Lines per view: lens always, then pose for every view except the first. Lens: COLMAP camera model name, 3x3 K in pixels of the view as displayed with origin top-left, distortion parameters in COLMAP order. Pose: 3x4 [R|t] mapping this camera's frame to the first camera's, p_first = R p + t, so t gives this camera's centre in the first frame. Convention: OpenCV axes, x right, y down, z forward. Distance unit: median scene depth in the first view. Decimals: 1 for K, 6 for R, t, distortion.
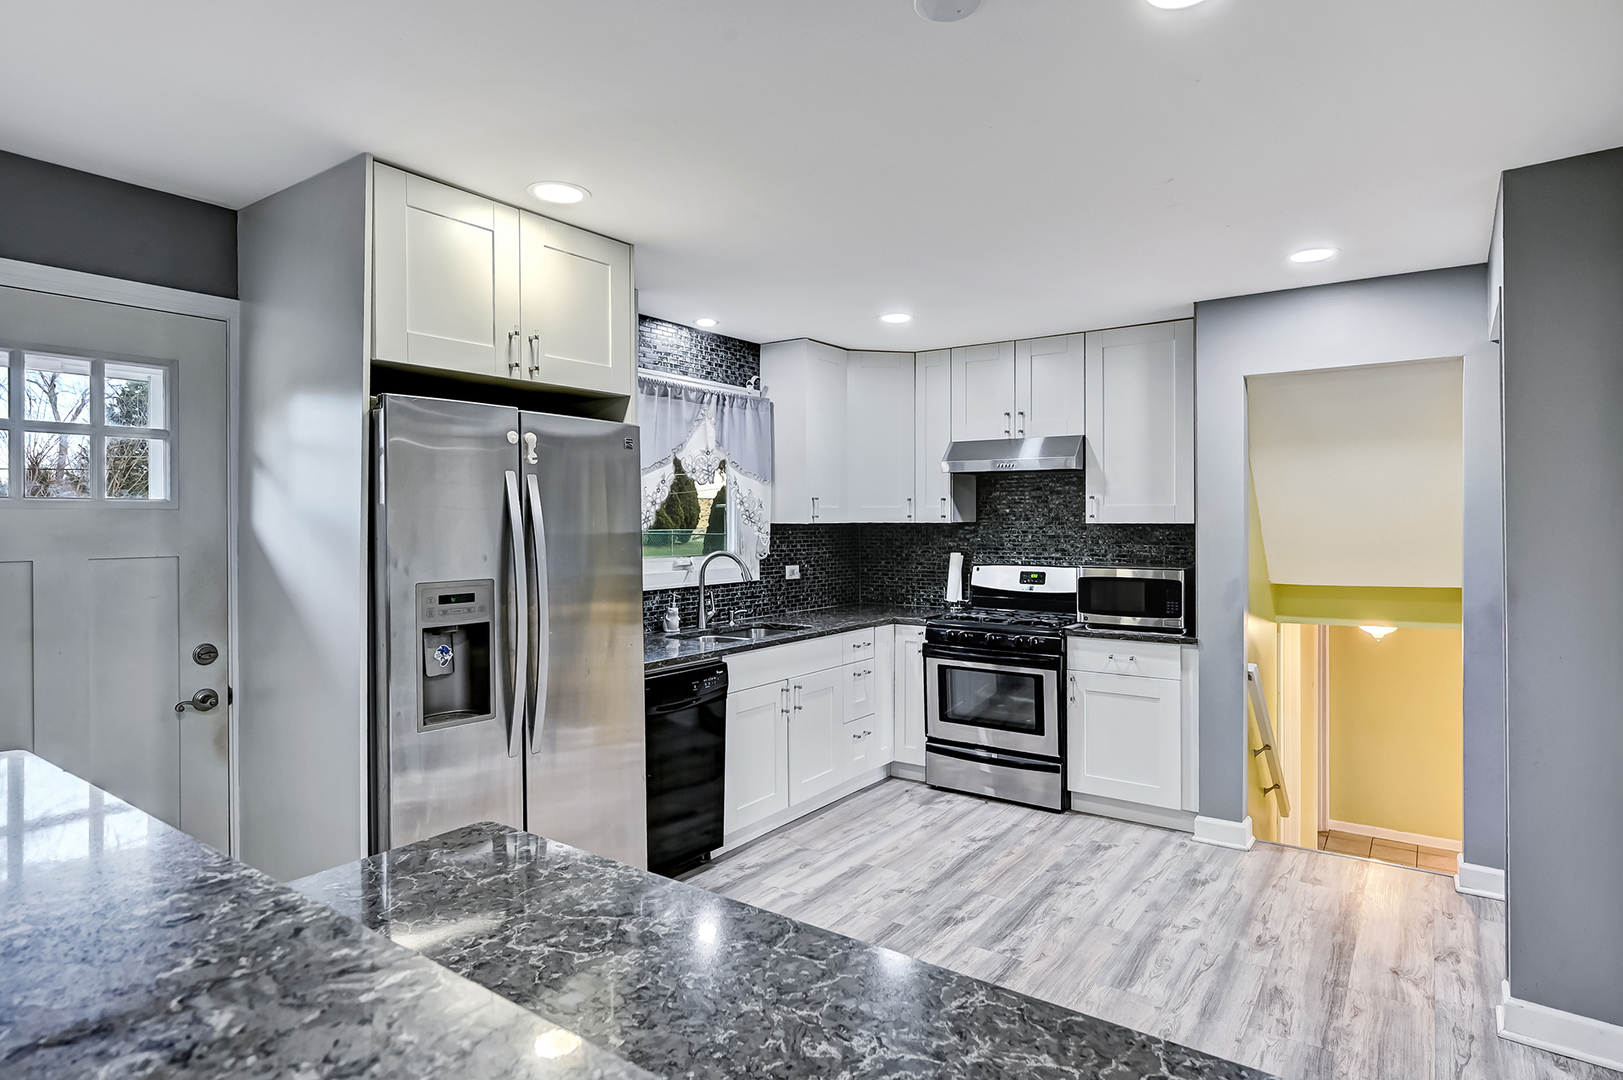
lens RADIAL K [[874.7, 0, 812.7], [0, 874.7, 523.1], [0, 0, 1]] dist [0.000705, -0.000081]
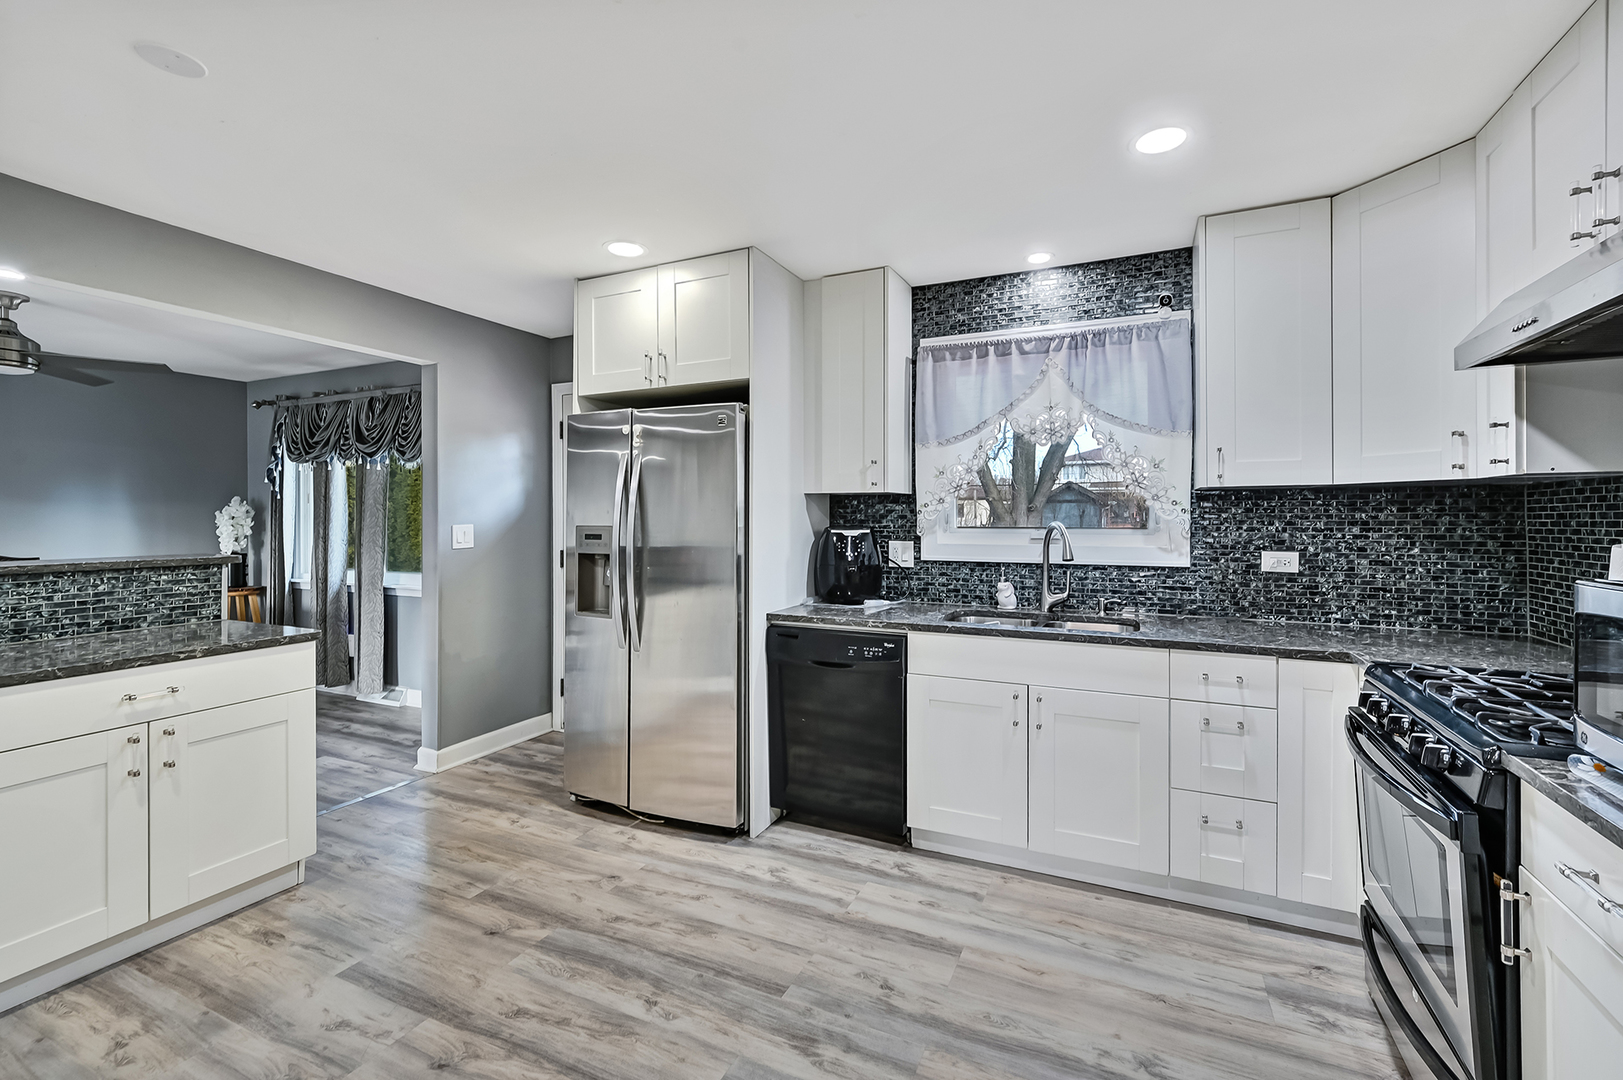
lens RADIAL K [[685.3, 0, 821.3], [0, 685.3, 518.0], [0, 0, 1]] dist [0.000931, 0.000874]
pose [[0.194386, 0.004998, -0.980912, 0.547546], [-0.003640, 0.999984, 0.004374, 0.027910], [0.980918, 0.002720, 0.194401, 0.714948]]
